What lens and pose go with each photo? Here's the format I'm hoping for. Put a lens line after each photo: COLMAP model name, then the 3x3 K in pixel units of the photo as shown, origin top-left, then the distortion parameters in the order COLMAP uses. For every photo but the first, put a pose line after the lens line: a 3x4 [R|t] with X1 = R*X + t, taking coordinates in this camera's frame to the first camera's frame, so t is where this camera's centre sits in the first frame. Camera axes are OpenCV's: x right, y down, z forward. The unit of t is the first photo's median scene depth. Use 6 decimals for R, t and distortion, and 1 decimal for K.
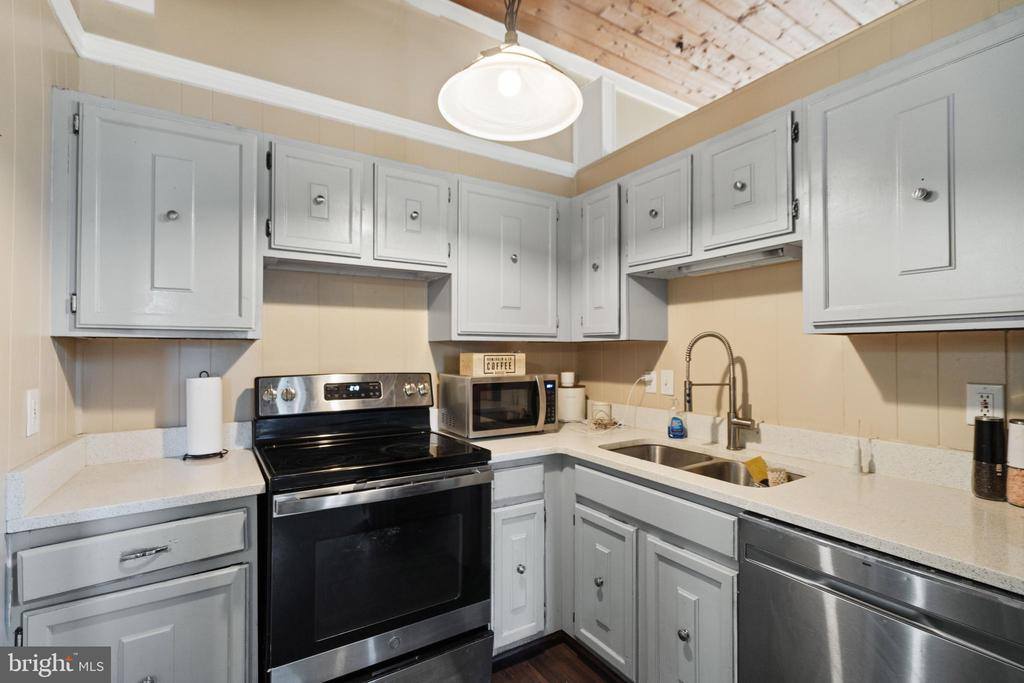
lens RADIAL K [[469.5, 0, 505.8], [0, 469.5, 345.1], [0, 0, 1]] dist [0.000367, 0.000468]
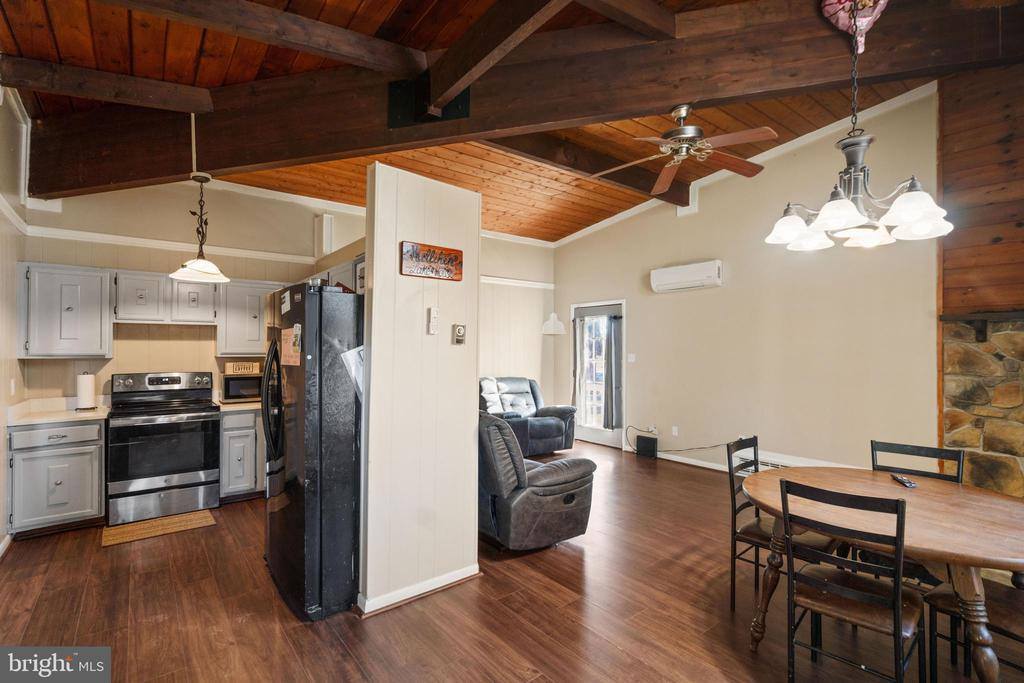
lens RADIAL K [[469.5, 0, 505.8], [0, 469.5, 345.1], [0, 0, 1]] dist [0.000367, 0.000468]
pose [[0.994026, 0.005009, 0.109029, 1.193736], [-0.005901, 0.999952, 0.007862, -0.109957], [-0.108984, -0.008458, 0.994008, -1.564507]]
